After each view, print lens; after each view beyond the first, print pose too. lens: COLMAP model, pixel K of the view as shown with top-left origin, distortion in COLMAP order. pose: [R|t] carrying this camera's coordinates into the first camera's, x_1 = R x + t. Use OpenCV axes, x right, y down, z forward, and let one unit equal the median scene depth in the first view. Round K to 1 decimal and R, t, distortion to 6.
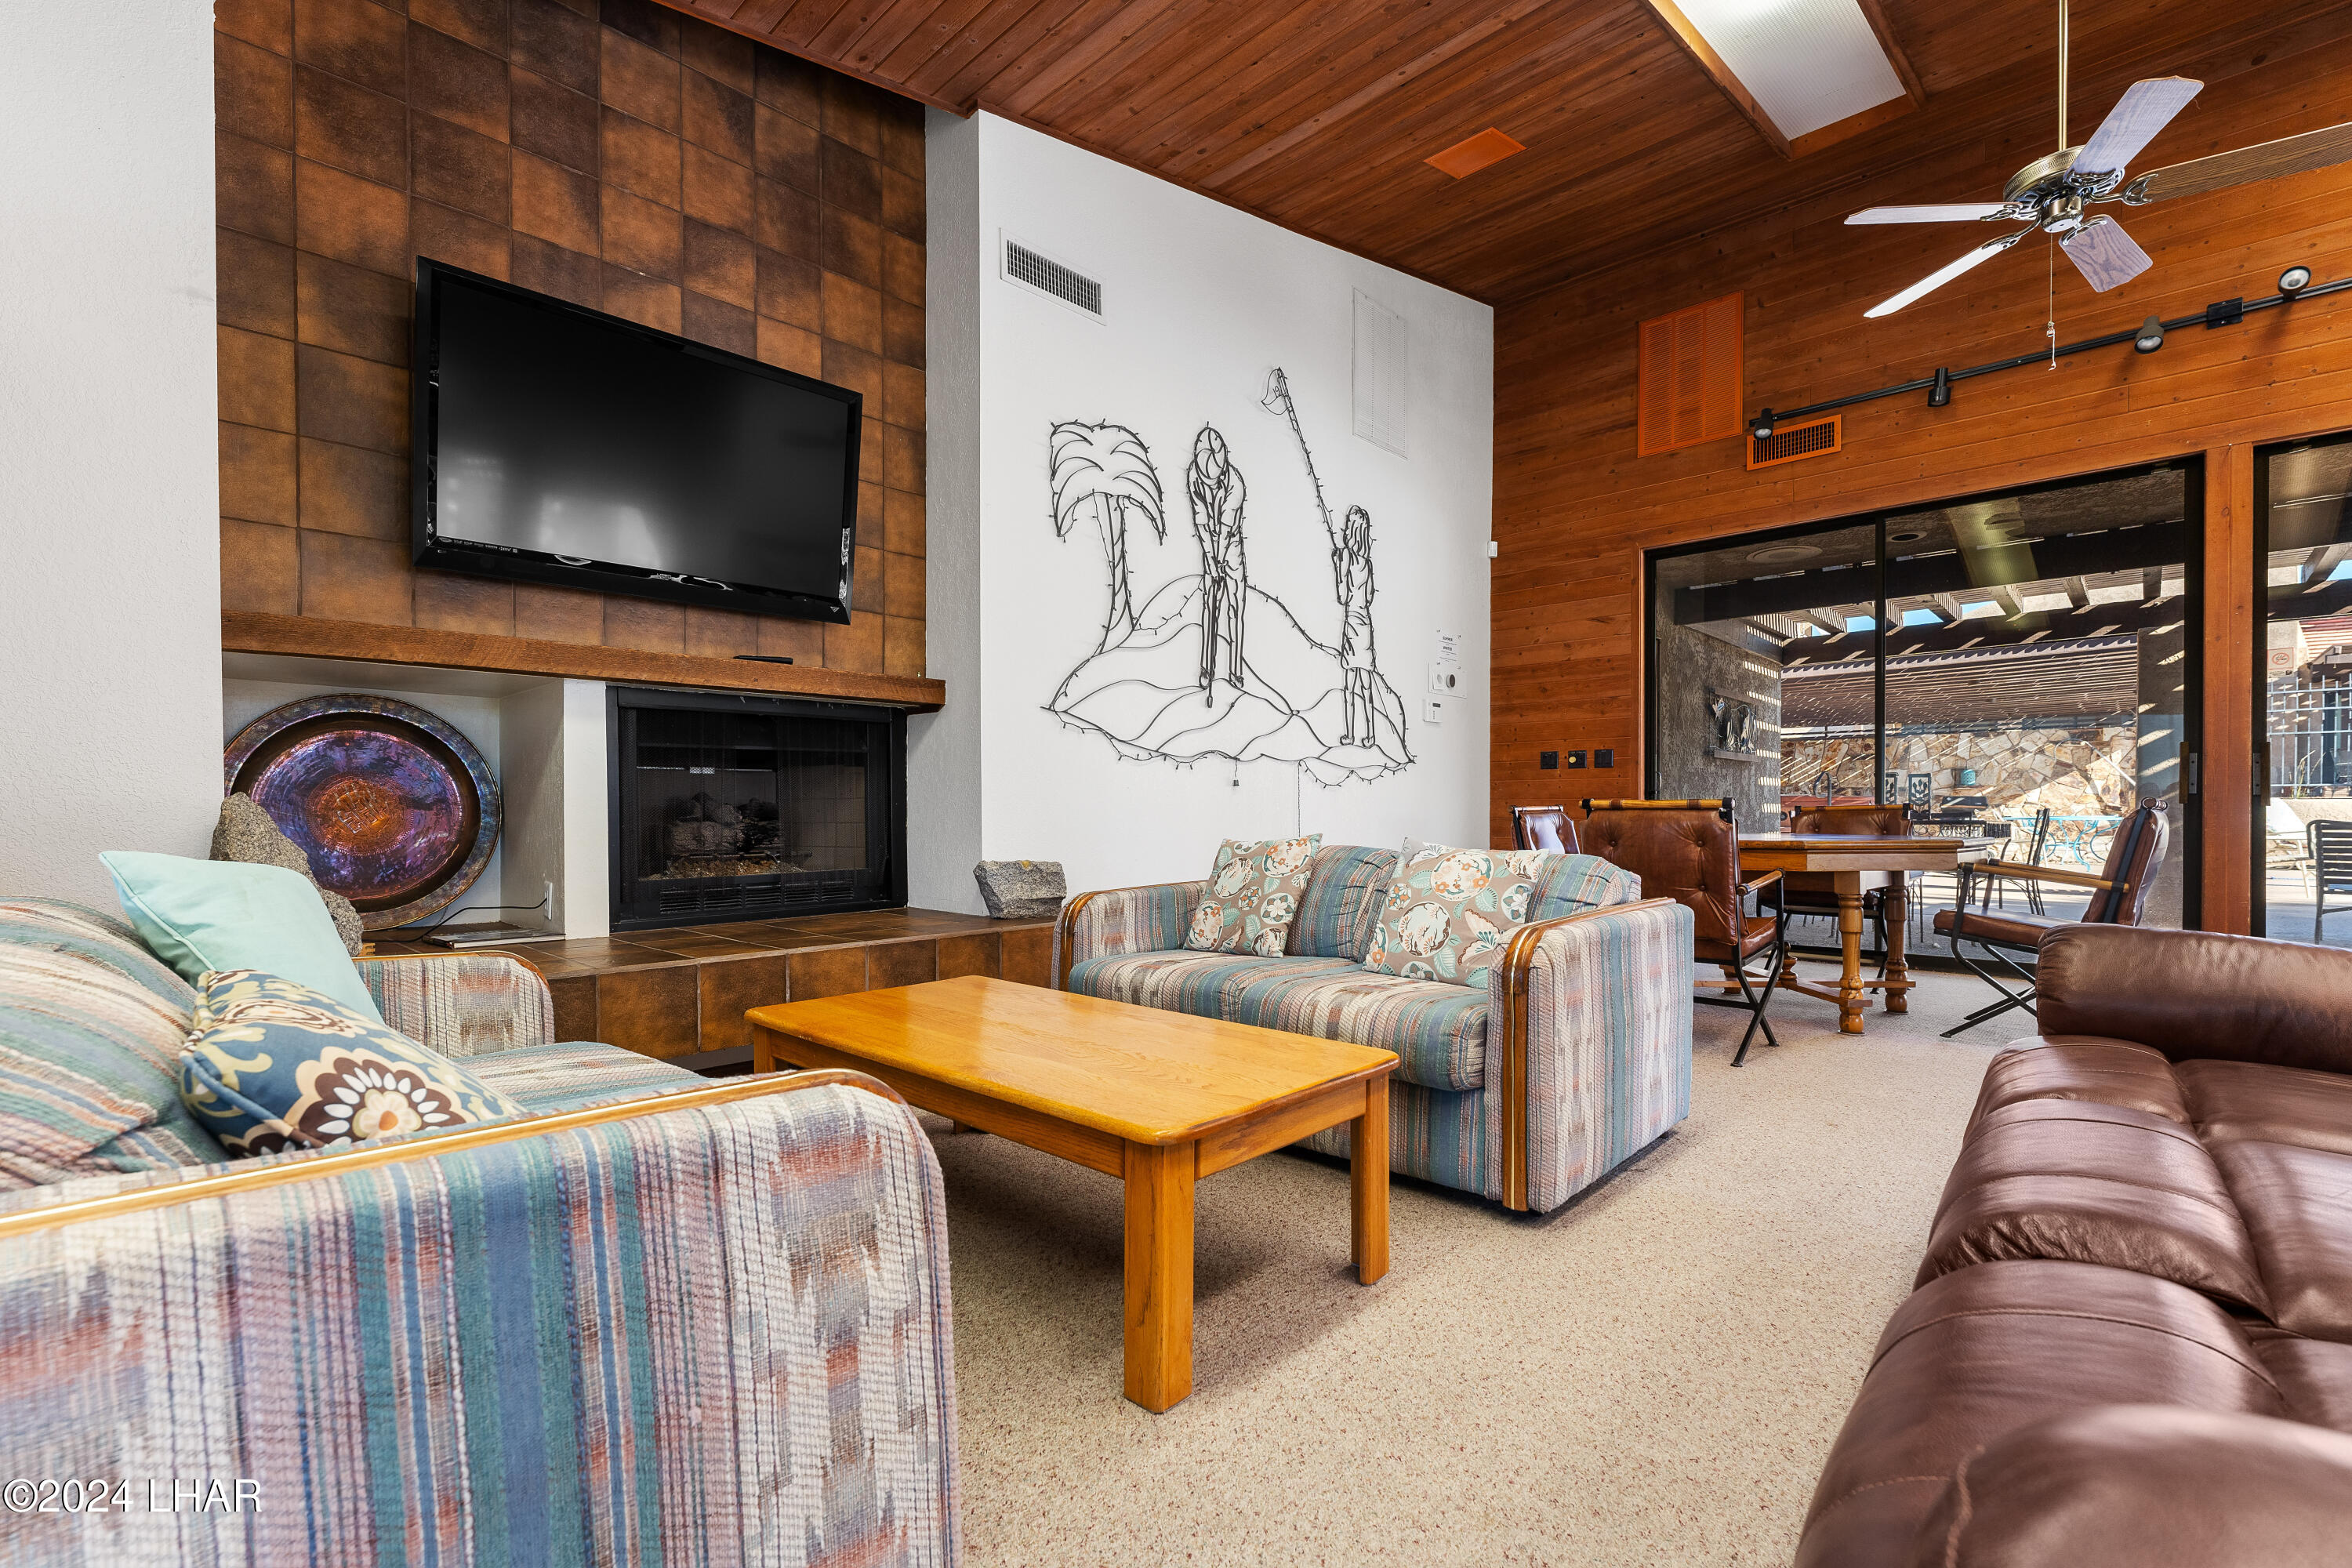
lens RADIAL K [[1031.4, 0, 1161.6], [0, 1031.4, 816.6], [0, 0, 1]] dist [-0.001966, 0.001608]
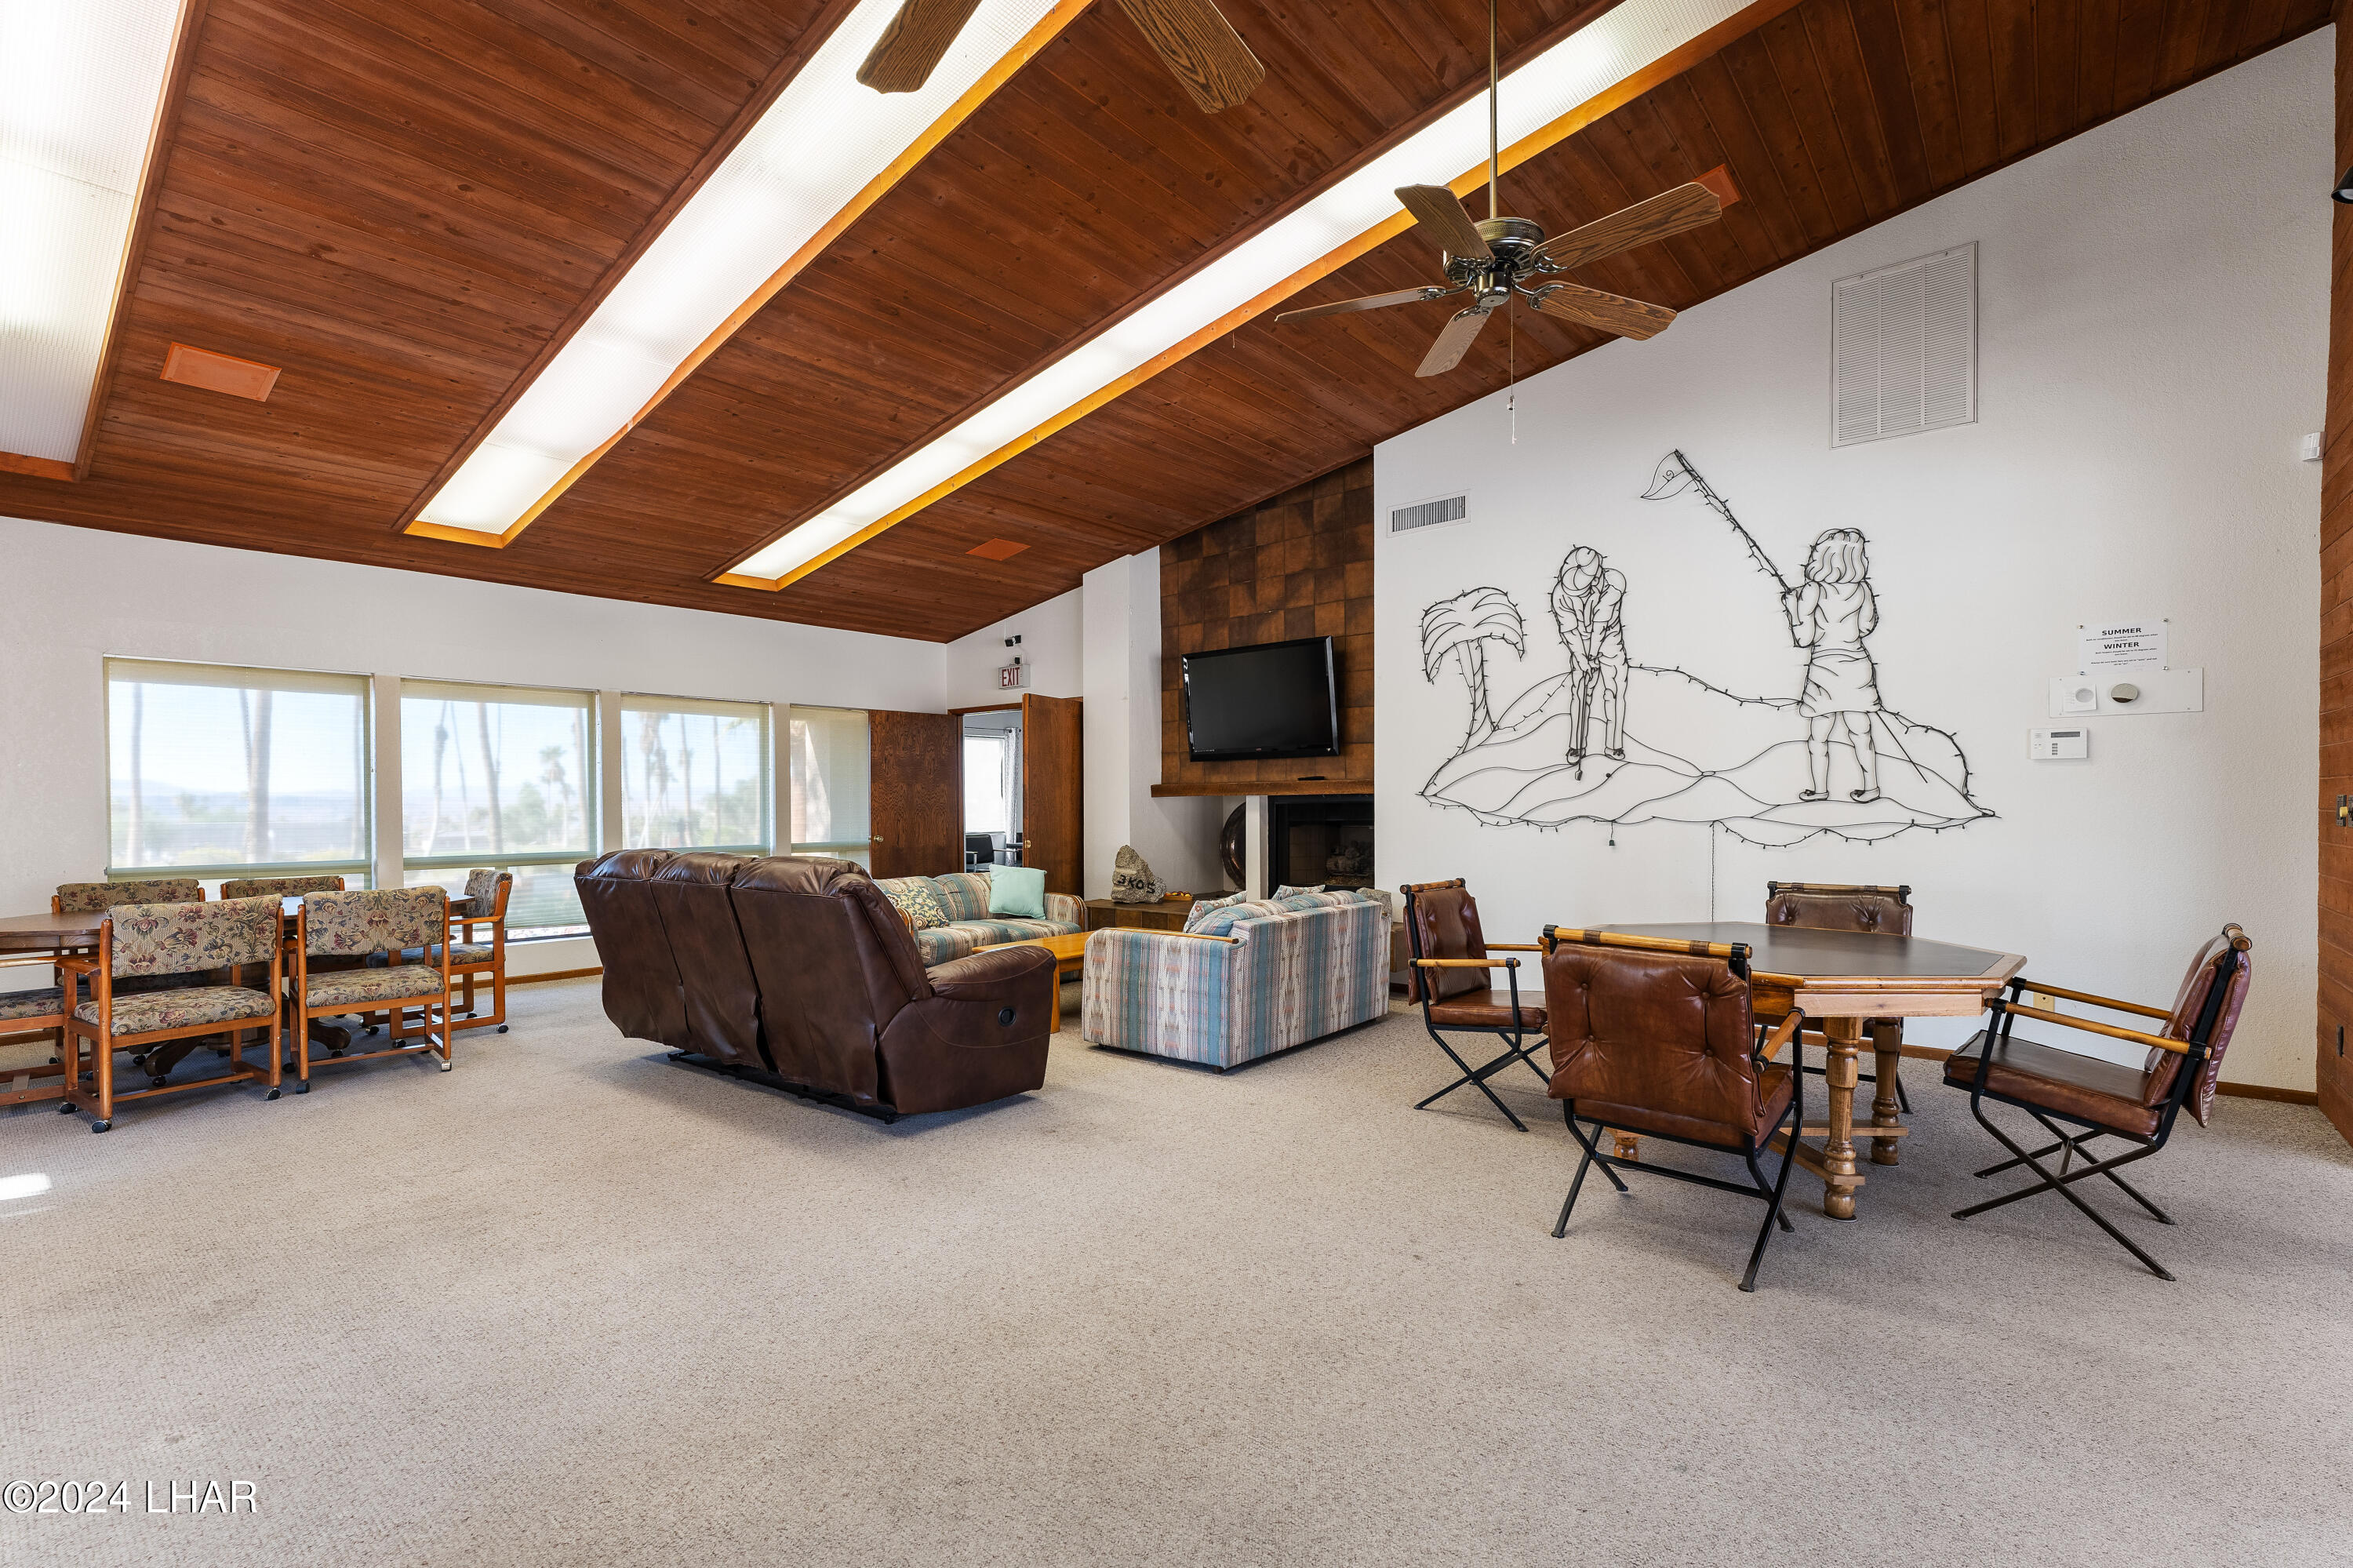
lens RADIAL K [[1031.9, 0, 1197.6], [0, 1031.9, 814.5], [0, 0, 1]] dist [-0.001966, 0.001608]
pose [[0.094219, 0.015731, -0.995427, 1.224185], [0.001064, 0.999873, 0.015902, -0.086237], [0.995551, -0.002558, 0.094190, 0.447931]]
